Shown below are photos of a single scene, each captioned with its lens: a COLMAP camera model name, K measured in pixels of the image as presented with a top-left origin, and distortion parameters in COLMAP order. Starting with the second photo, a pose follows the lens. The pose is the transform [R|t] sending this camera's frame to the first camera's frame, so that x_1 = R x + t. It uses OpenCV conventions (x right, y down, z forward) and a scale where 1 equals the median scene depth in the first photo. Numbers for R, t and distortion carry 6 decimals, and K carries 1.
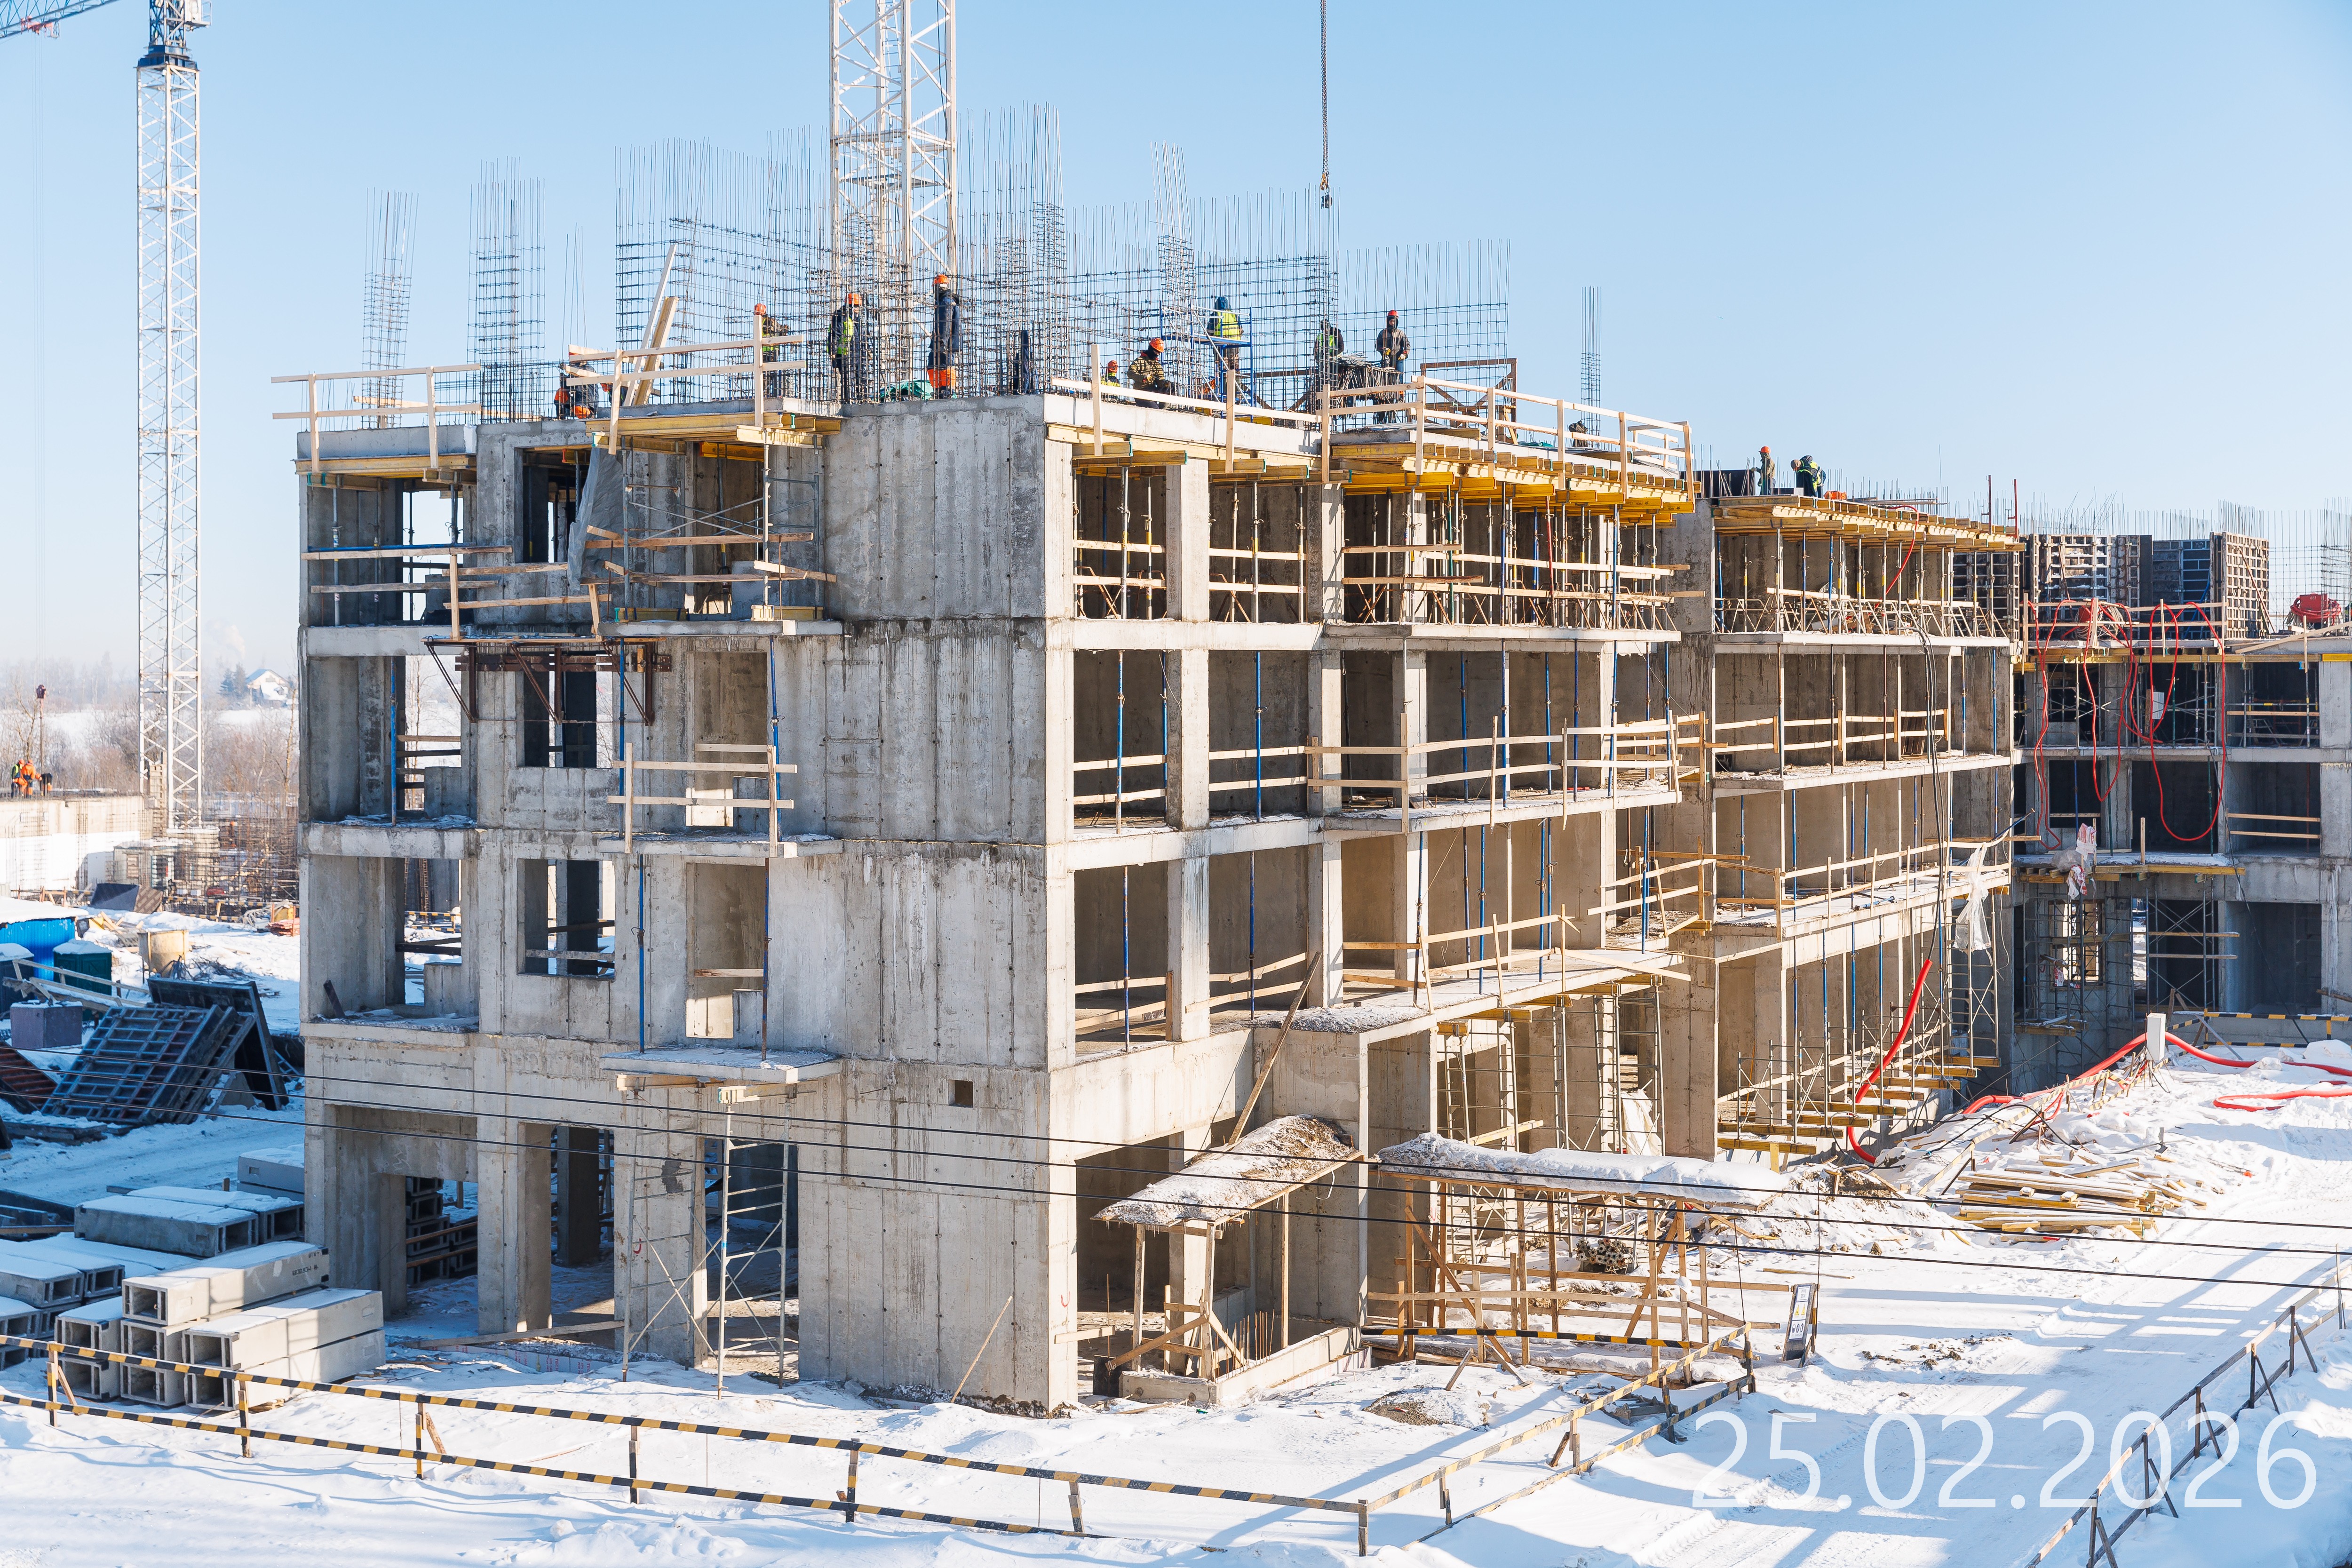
lens RADIAL K [[3273.0, 0, 1174.1], [0, 3273.0, 645.6], [0, 0, 1]] dist [-0.008888, 0.158576]
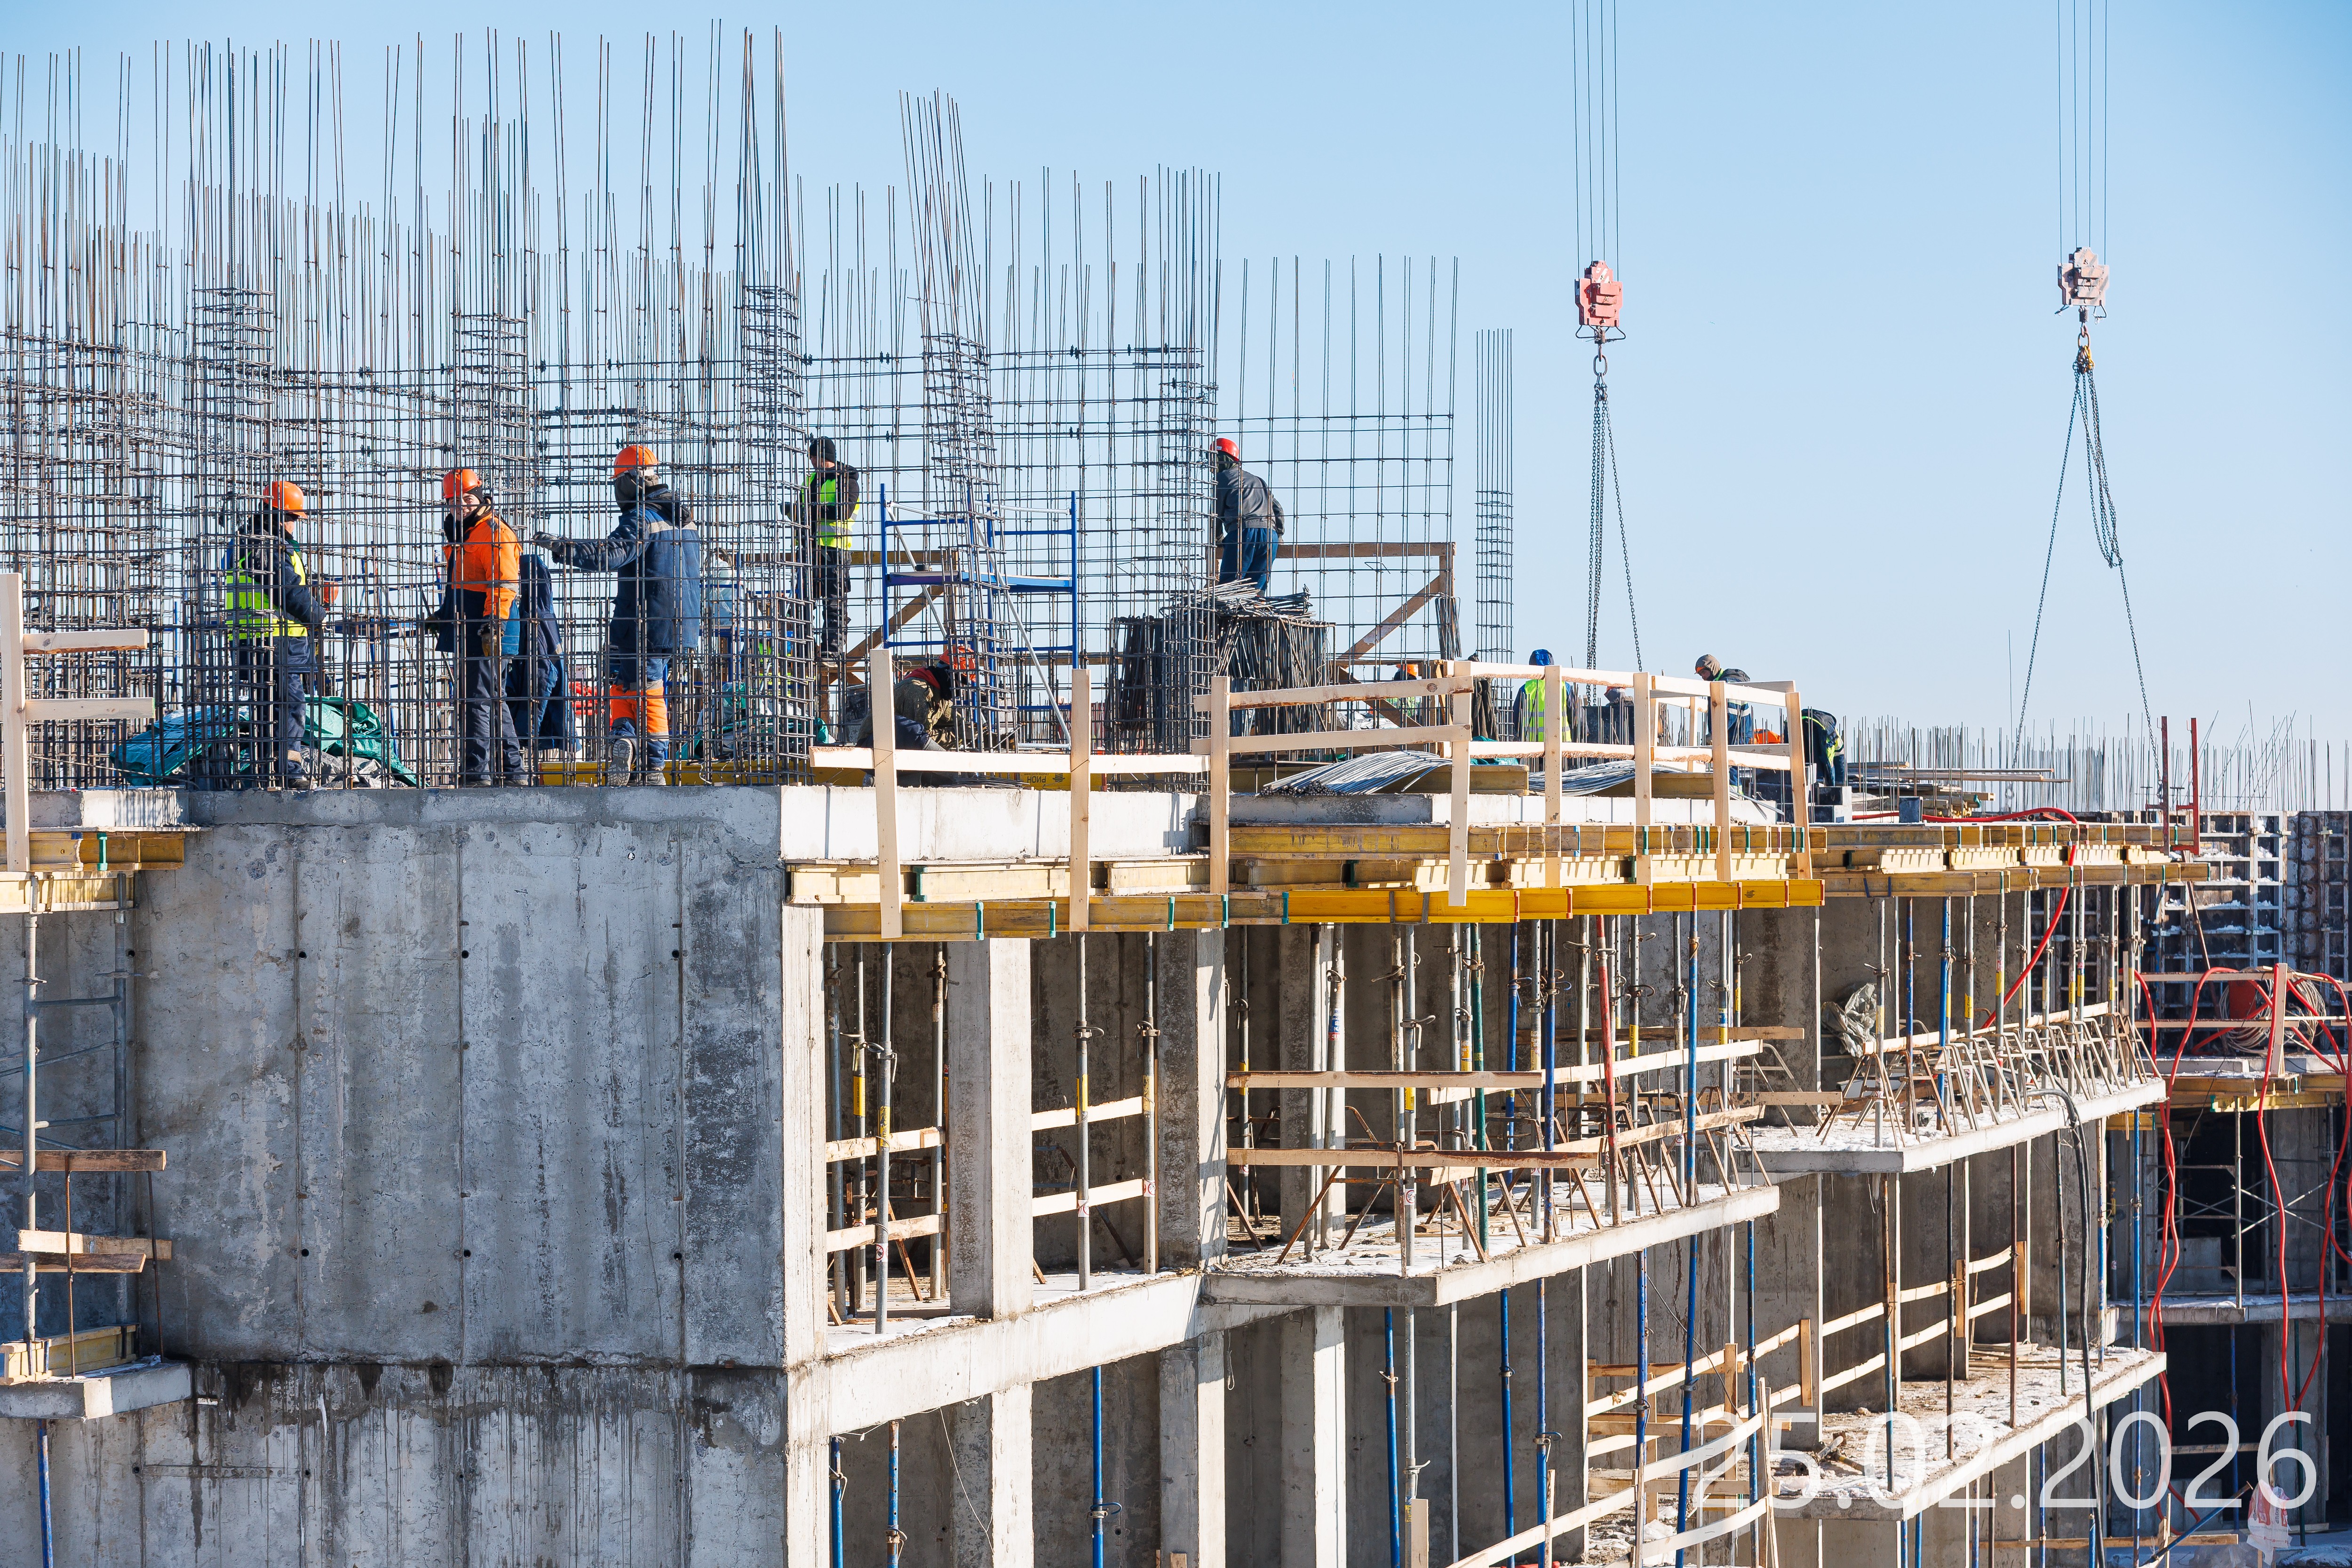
lens RADIAL K [[7434.0, 0, 1176.0], [0, 7434.0, 784.0], [0, 0, 1]] dist [-0.090052, -0.127055]
pose [[0.970948, -0.001547, 0.239286, -0.195693], [0.001932, 0.999997, -0.001376, -0.072951], [-0.239283, 0.001798, 0.970948, 0.135146]]
